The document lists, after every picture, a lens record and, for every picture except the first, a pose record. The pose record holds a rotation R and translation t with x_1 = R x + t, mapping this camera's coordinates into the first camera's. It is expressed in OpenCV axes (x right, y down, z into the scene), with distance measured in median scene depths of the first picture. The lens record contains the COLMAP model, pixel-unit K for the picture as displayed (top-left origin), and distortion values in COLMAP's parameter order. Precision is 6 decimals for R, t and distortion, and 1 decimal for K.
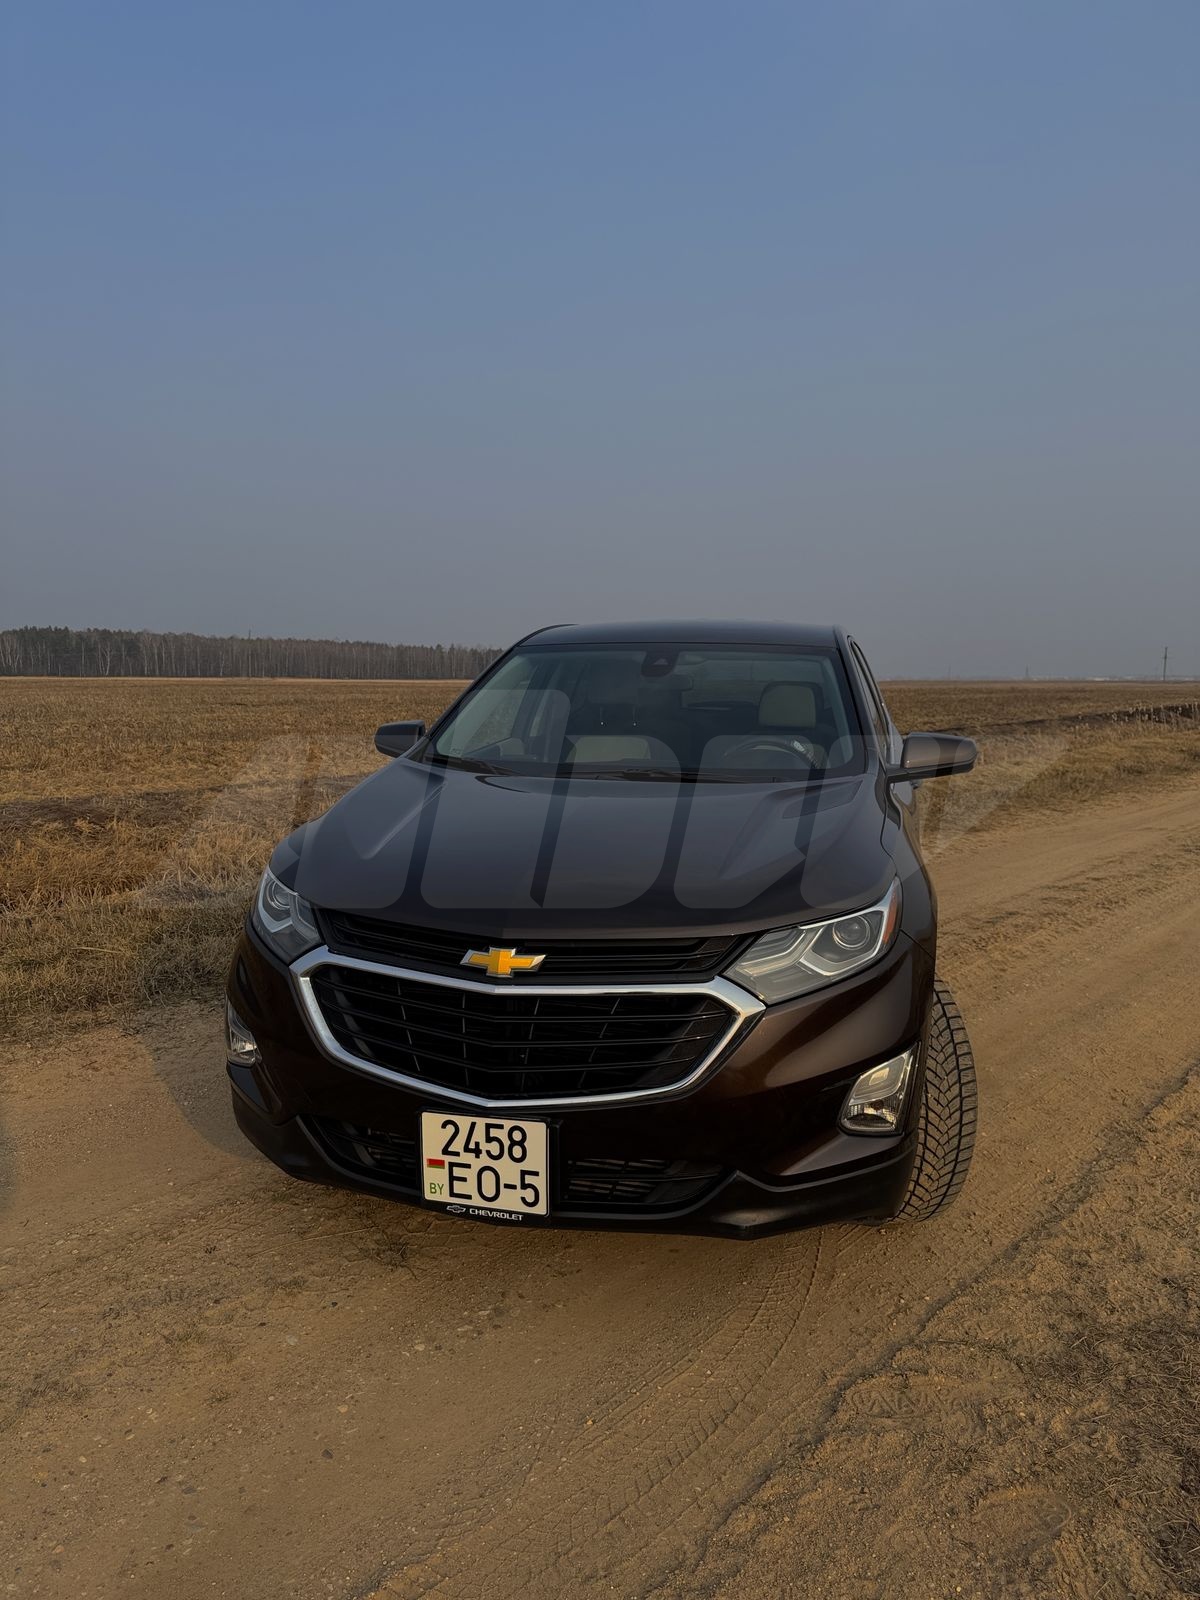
lens RADIAL K [[1130.4, 0, 595.7], [0, 1130.4, 796.8], [0, 0, 1]] dist [0.061047, -0.072485]
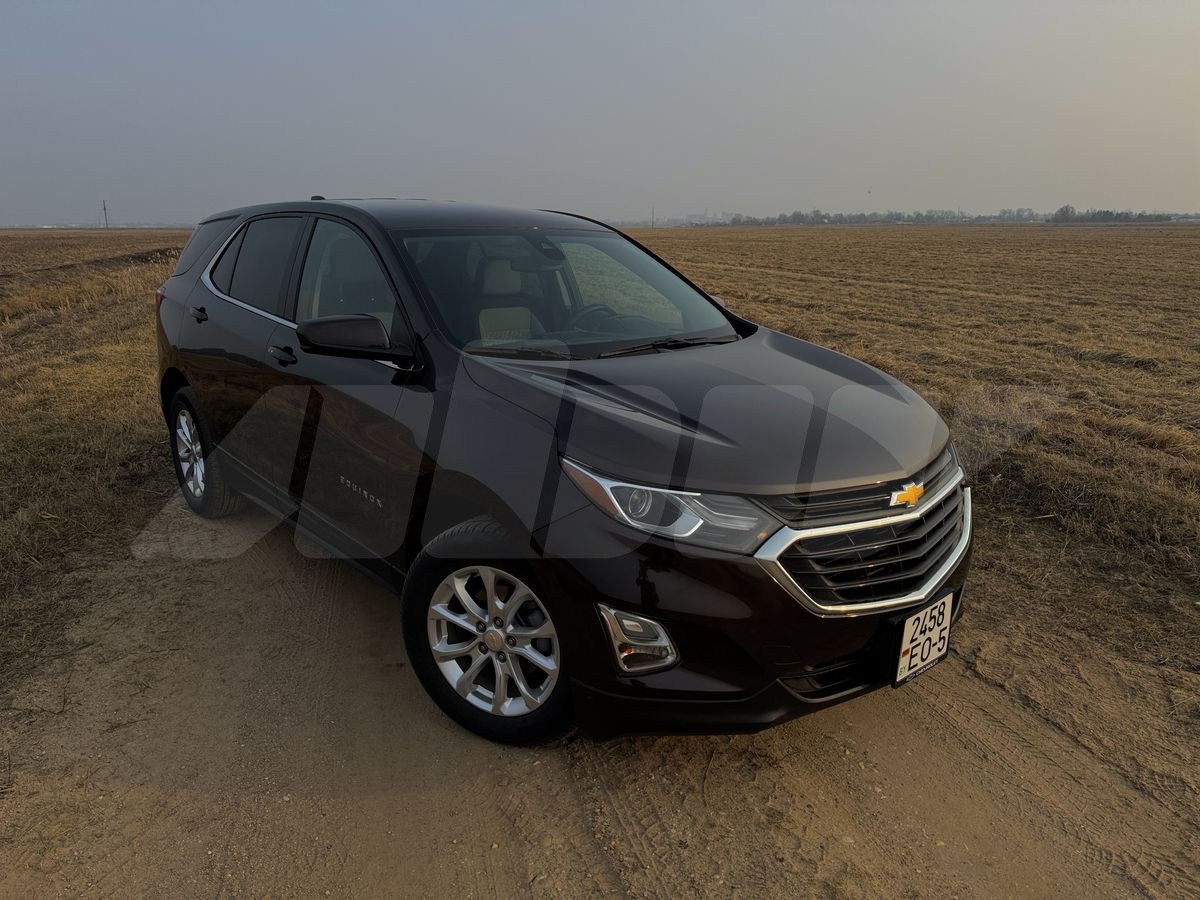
lens RADIAL K [[847.8, 0, 598.1], [0, 847.8, 451.9], [0, 0, 1]] dist [0.061047, -0.072485]
pose [[0.554756, -0.214408, 0.803913, -1.089581], [0.088013, 0.975927, 0.199550, -0.136096], [-0.827345, -0.039947, 0.560272, 0.748339]]
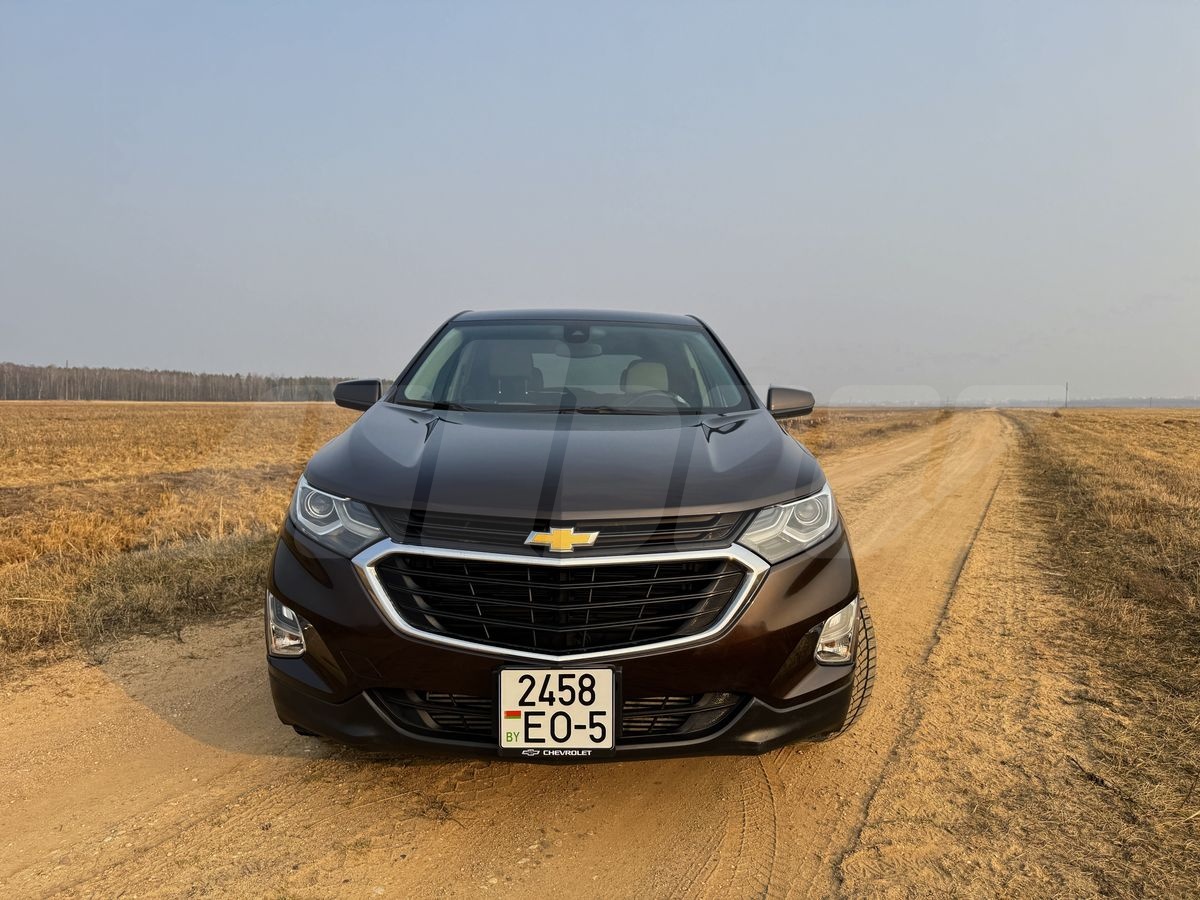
lens RADIAL K [[847.8, 0, 594.3], [0, 847.8, 447.4], [0, 0, 1]] dist [0.061047, -0.072485]
pose [[0.965945, -0.010305, 0.258541, -0.282979], [0.024088, 0.998449, -0.050198, 0.095098], [-0.257623, 0.054717, 0.964695, 0.121951]]
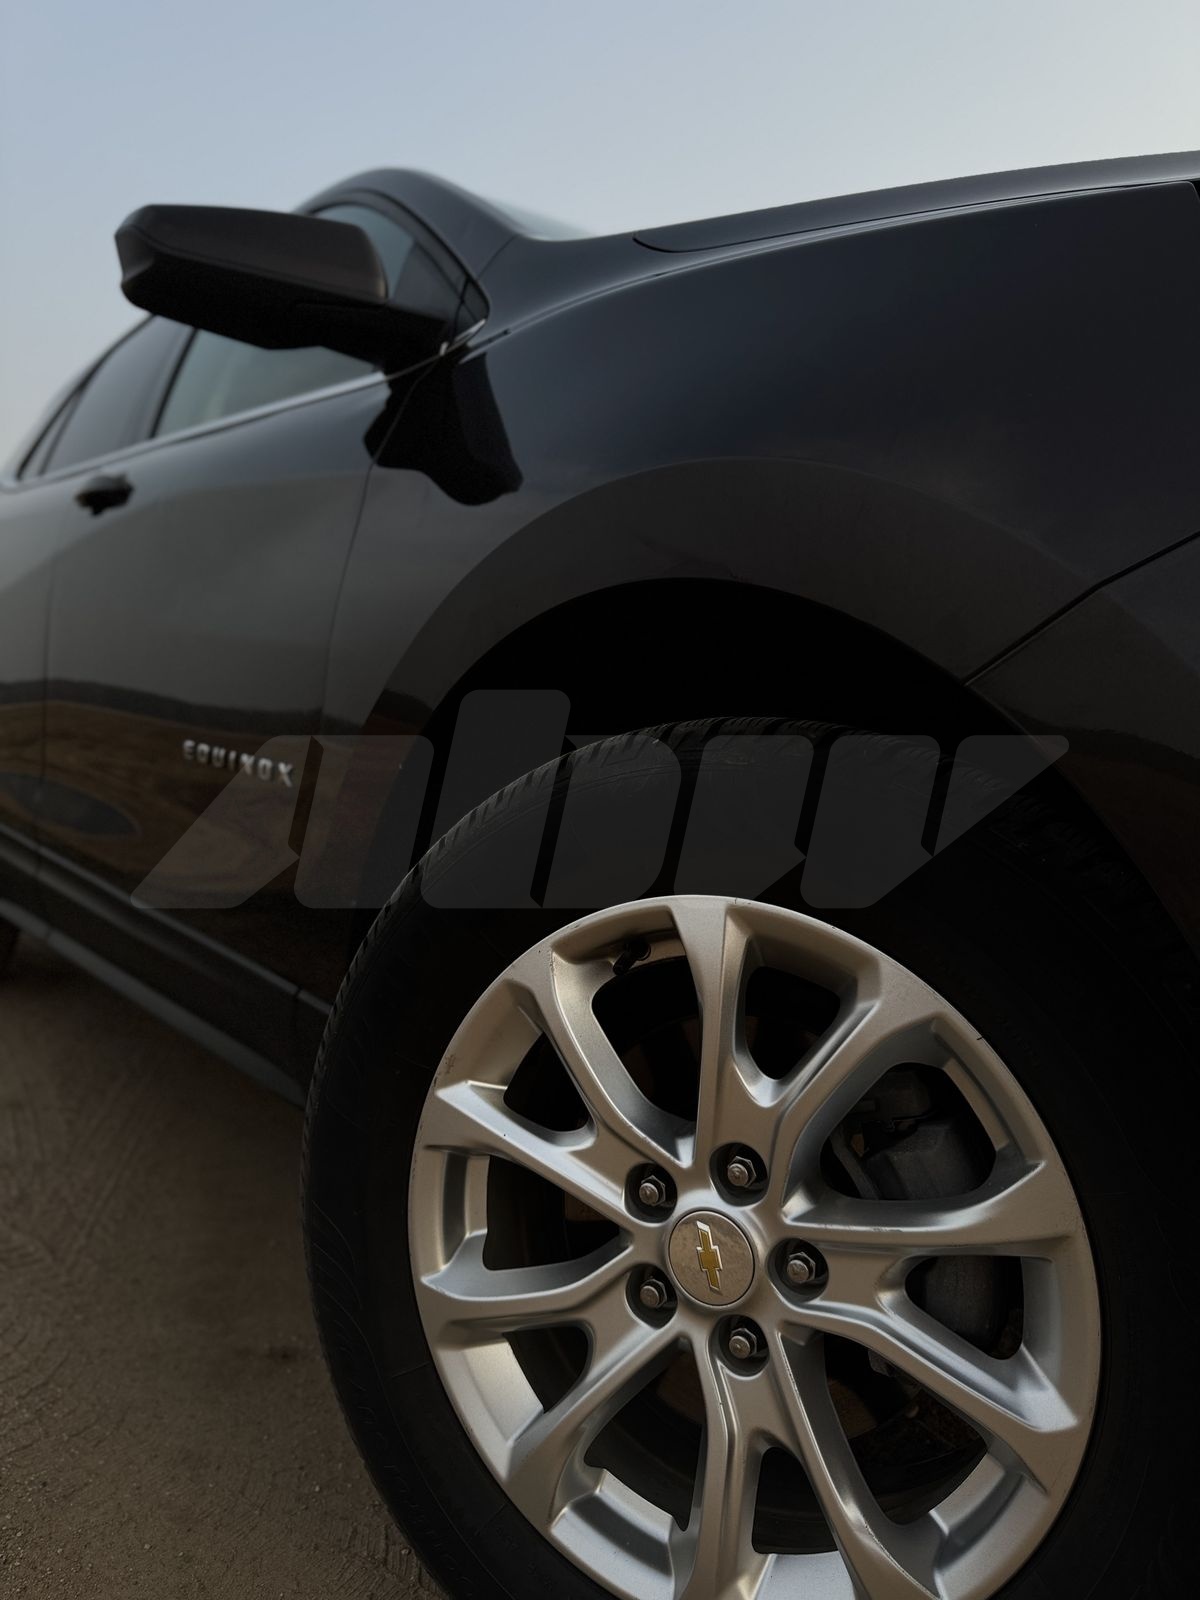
lens RADIAL K [[1130.4, 0, 586.7], [0, 1130.4, 799.3], [0, 0, 1]] dist [0.061047, -0.072485]
pose [[0.580908, 0.021412, 0.813687, -0.632174], [0.016989, 0.999117, -0.038420, 0.181789], [-0.813792, 0.036142, 0.580032, 1.286563]]
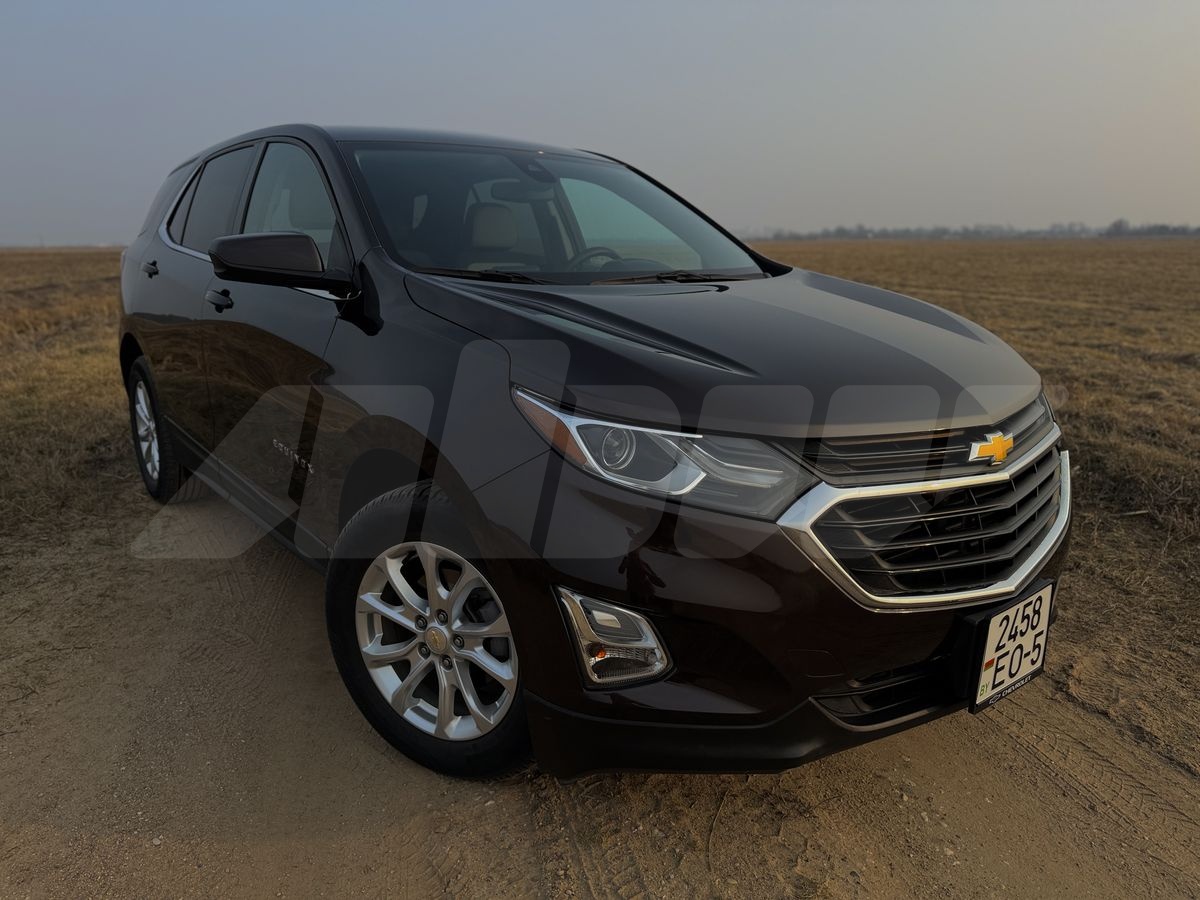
lens RADIAL K [[847.8, 0, 597.8], [0, 847.8, 457.8], [0, 0, 1]] dist [0.061047, -0.072485]
pose [[0.593398, -0.200472, 0.779545, -0.865163], [0.090109, 0.978945, 0.183159, -0.010954], [-0.799850, -0.038442, 0.598968, 0.838421]]
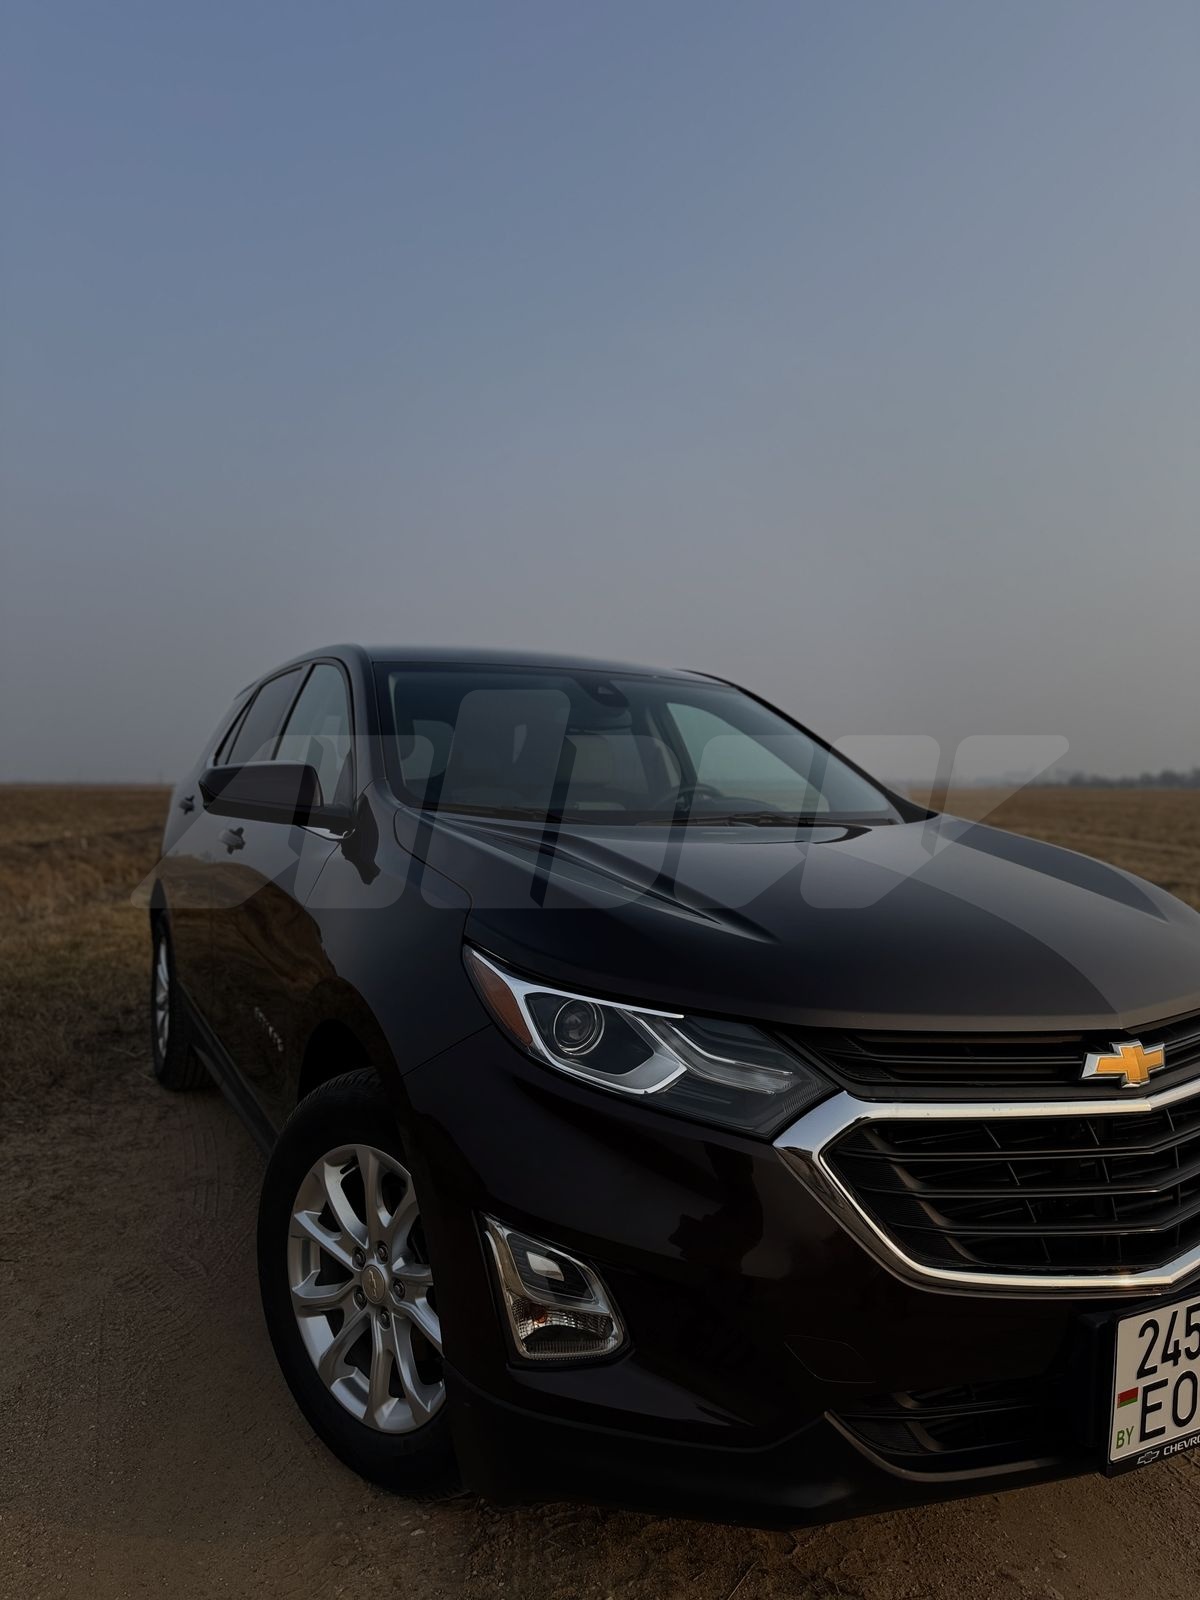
lens RADIAL K [[1130.4, 0, 599.4], [0, 1130.4, 811.8], [0, 0, 1]] dist [0.061047, -0.072485]
pose [[0.738350, -0.010567, 0.674335, -0.787051], [0.063445, 0.996531, -0.053852, 0.011564], [-0.671427, 0.082545, 0.736459, 0.700733]]
